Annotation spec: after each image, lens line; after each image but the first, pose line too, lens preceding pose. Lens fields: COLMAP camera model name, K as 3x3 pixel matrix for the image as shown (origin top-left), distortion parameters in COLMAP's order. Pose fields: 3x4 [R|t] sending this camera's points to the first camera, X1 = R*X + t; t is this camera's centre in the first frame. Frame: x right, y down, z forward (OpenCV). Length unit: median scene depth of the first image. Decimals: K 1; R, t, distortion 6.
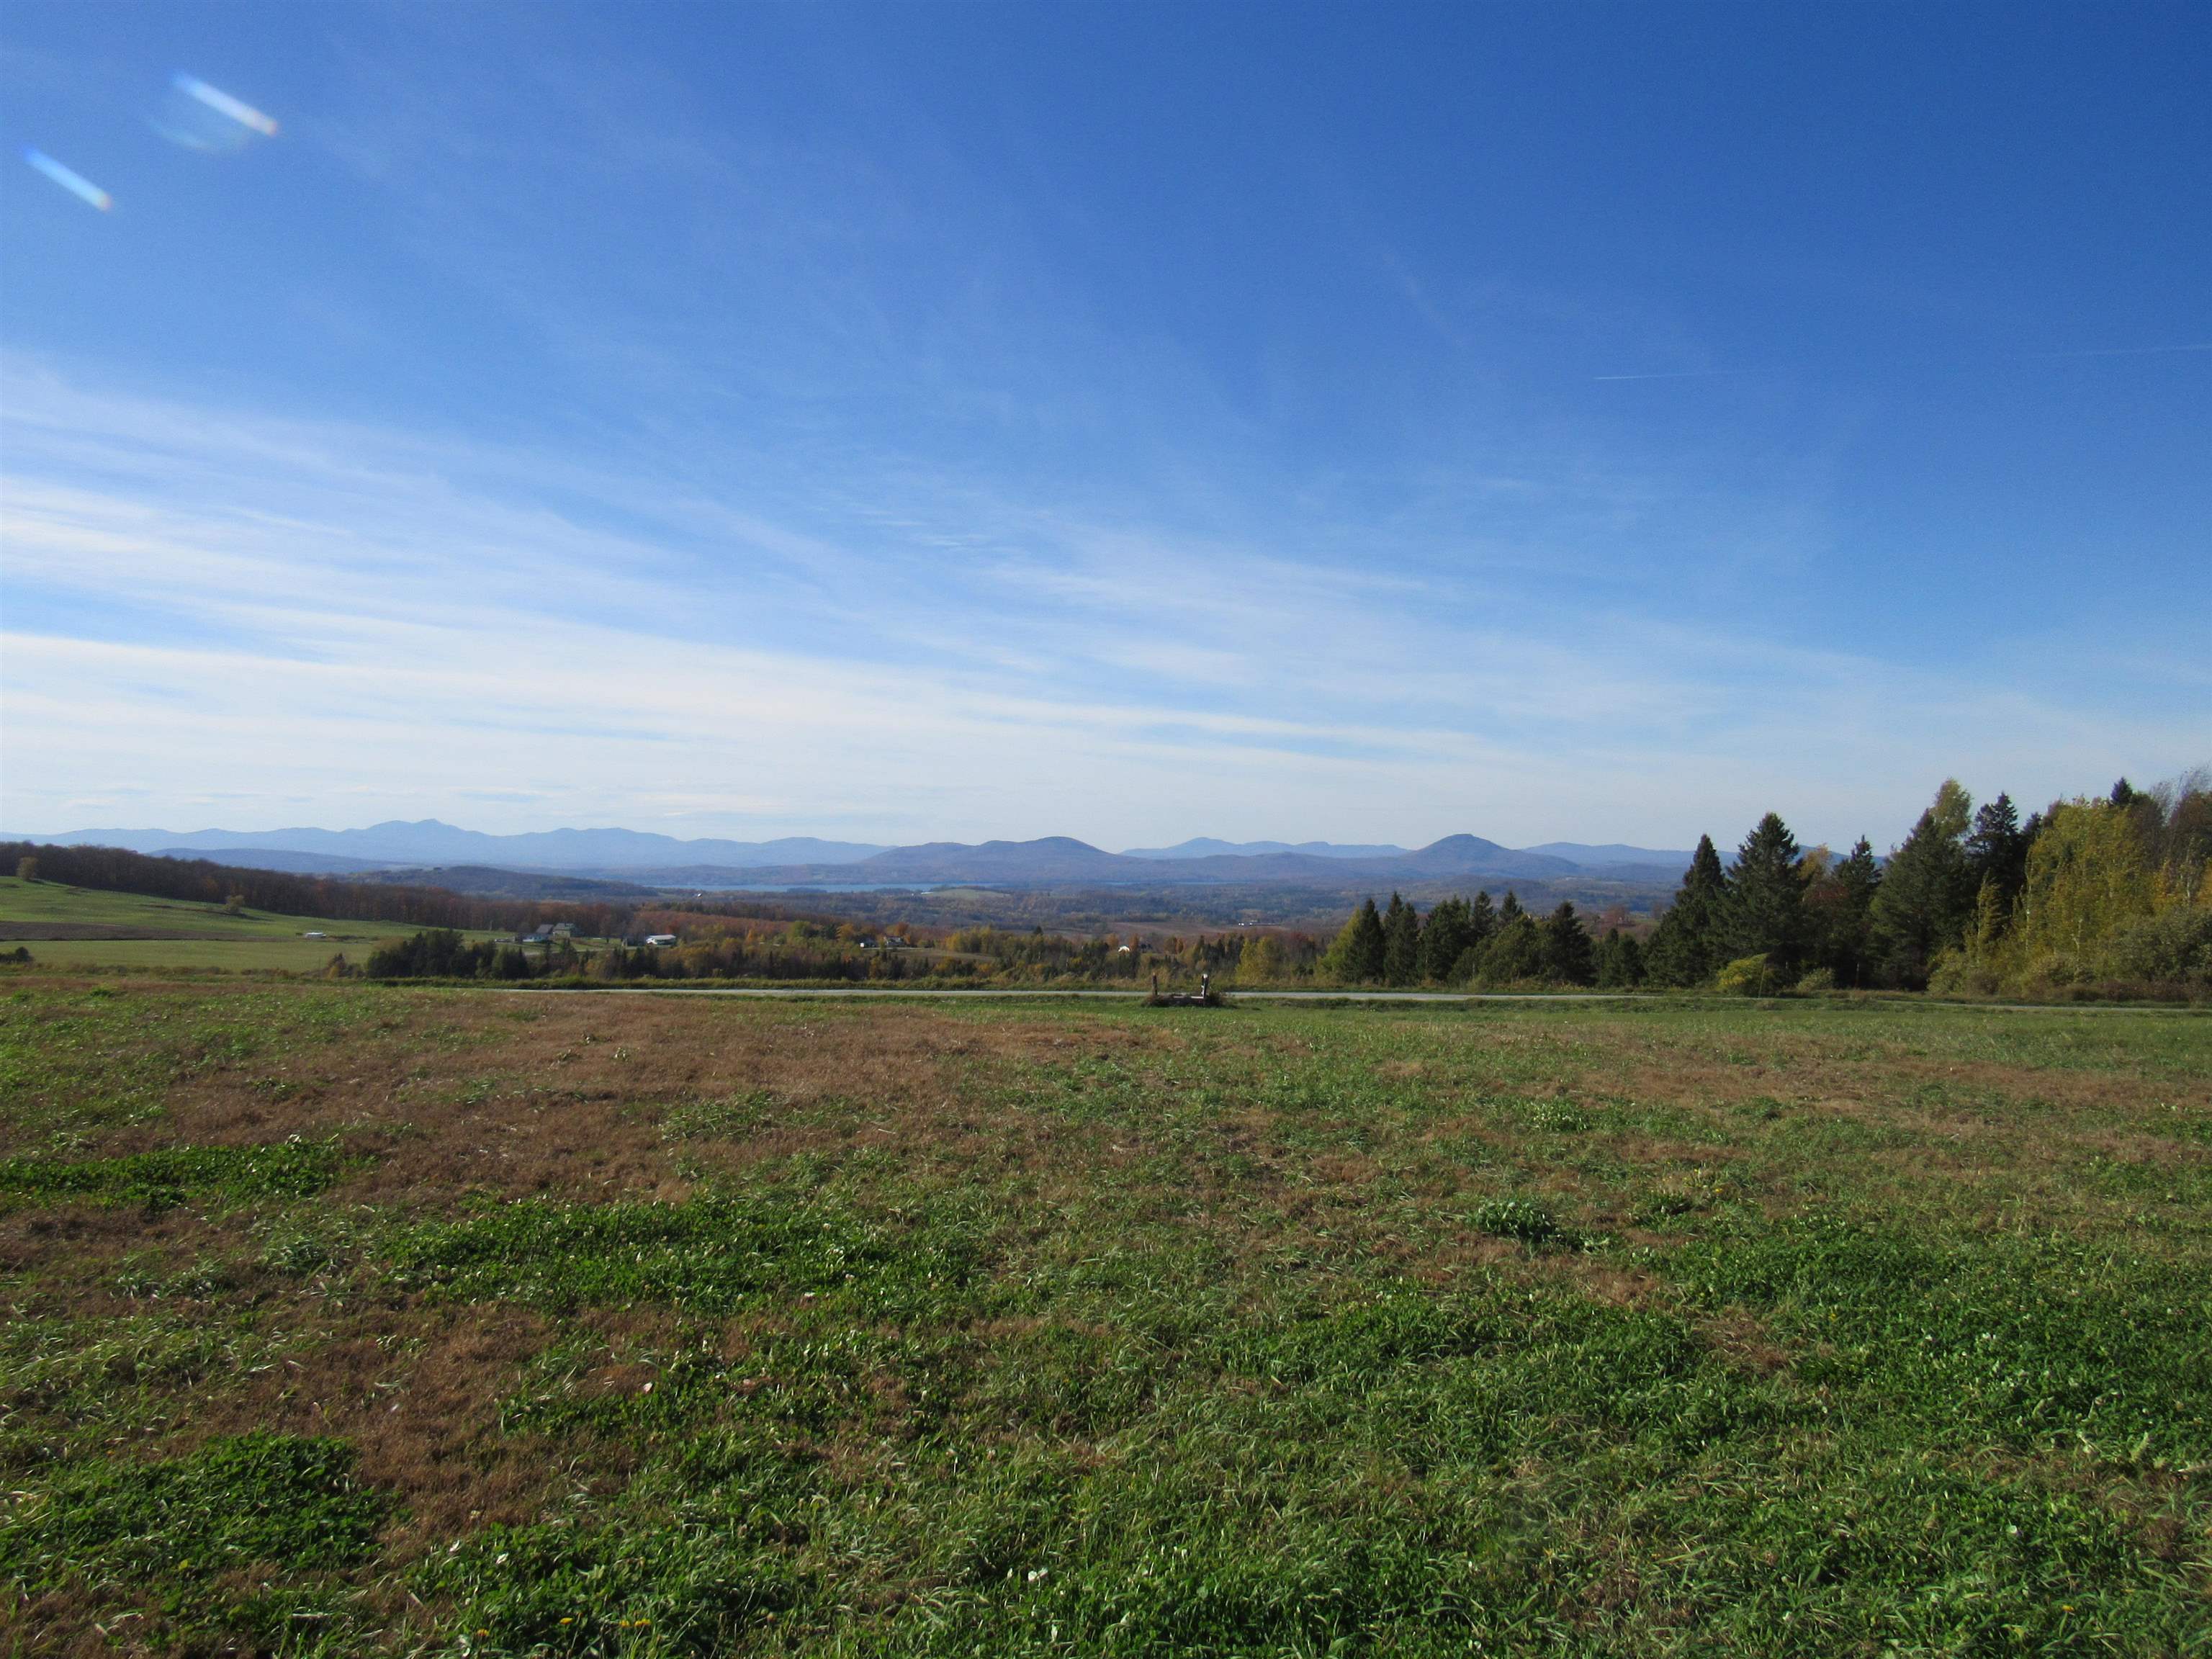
lens RADIAL K [[1586.8, 0, 1124.1], [0, 1586.8, 810.1], [0, 0, 1]] dist [-0.025730, 0.000349]
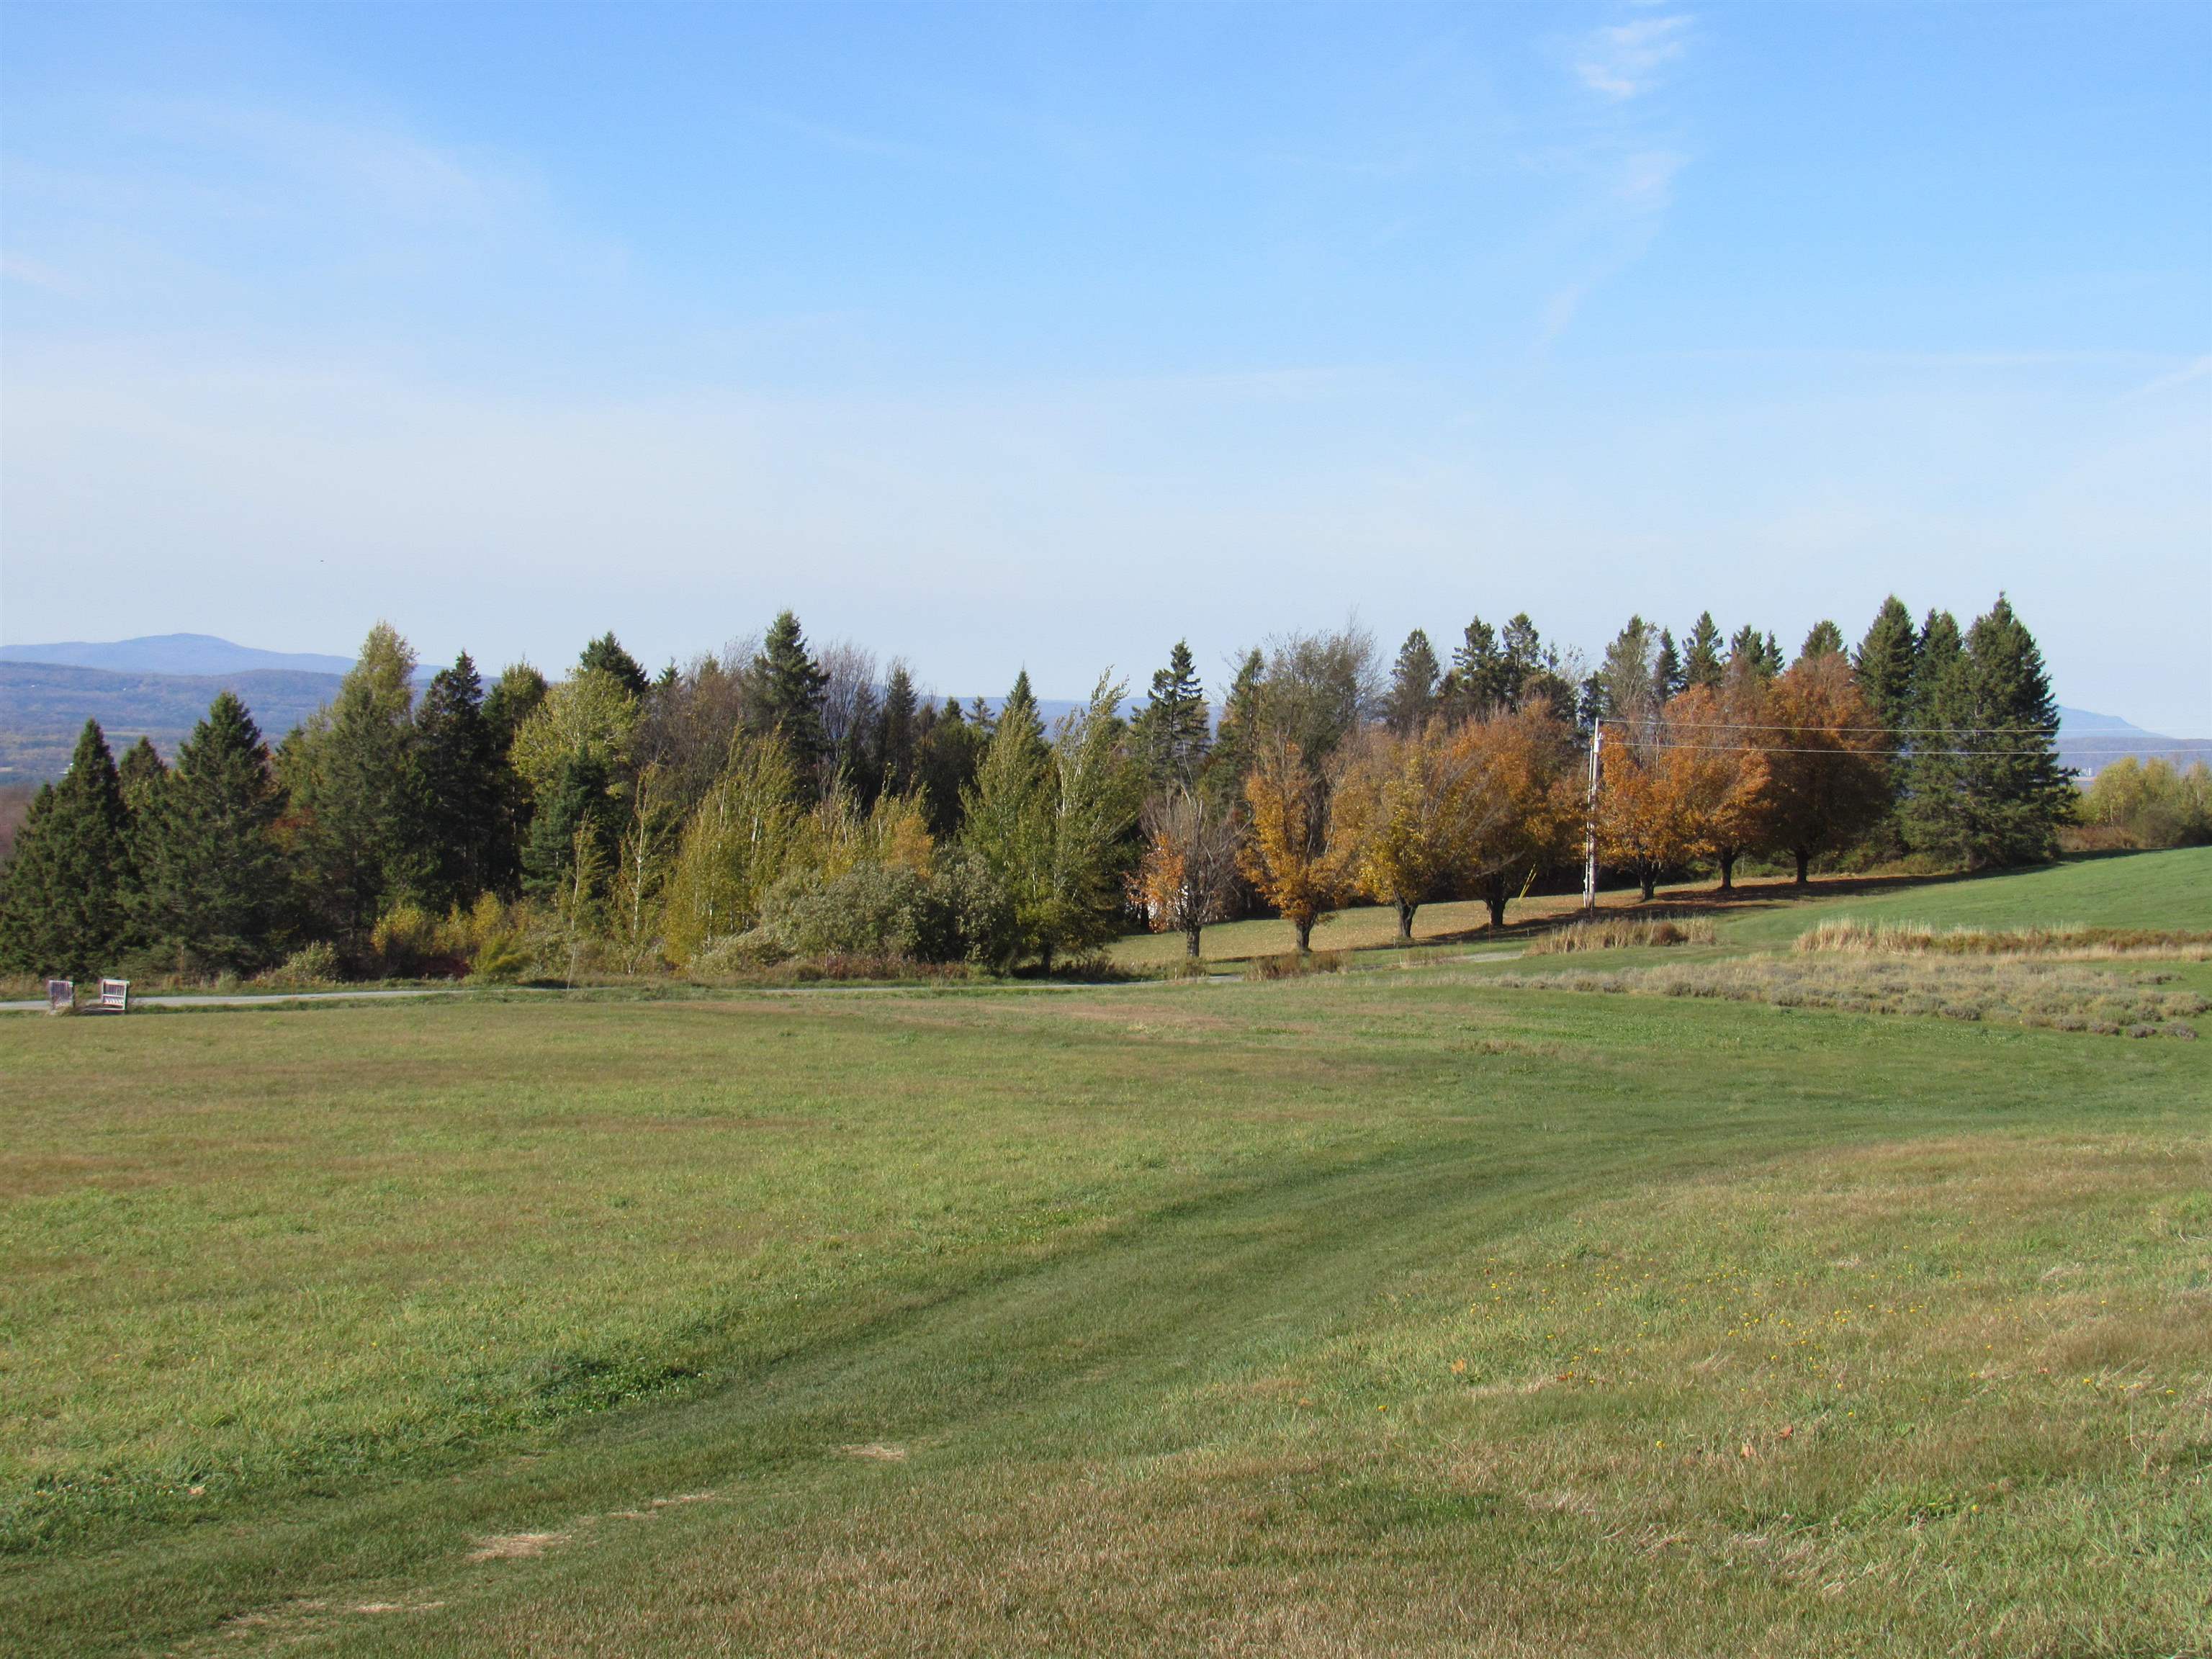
lens RADIAL K [[4297.4, 0, 1105.2], [0, 4297.4, 828.0], [0, 0, 1]] dist [-0.167581, 0.000000]
pose [[0.684850, -0.003006, 0.728678, -0.568199], [-0.053894, 0.997044, 0.054765, -0.054670], [-0.726689, -0.076777, 0.682663, -0.387739]]
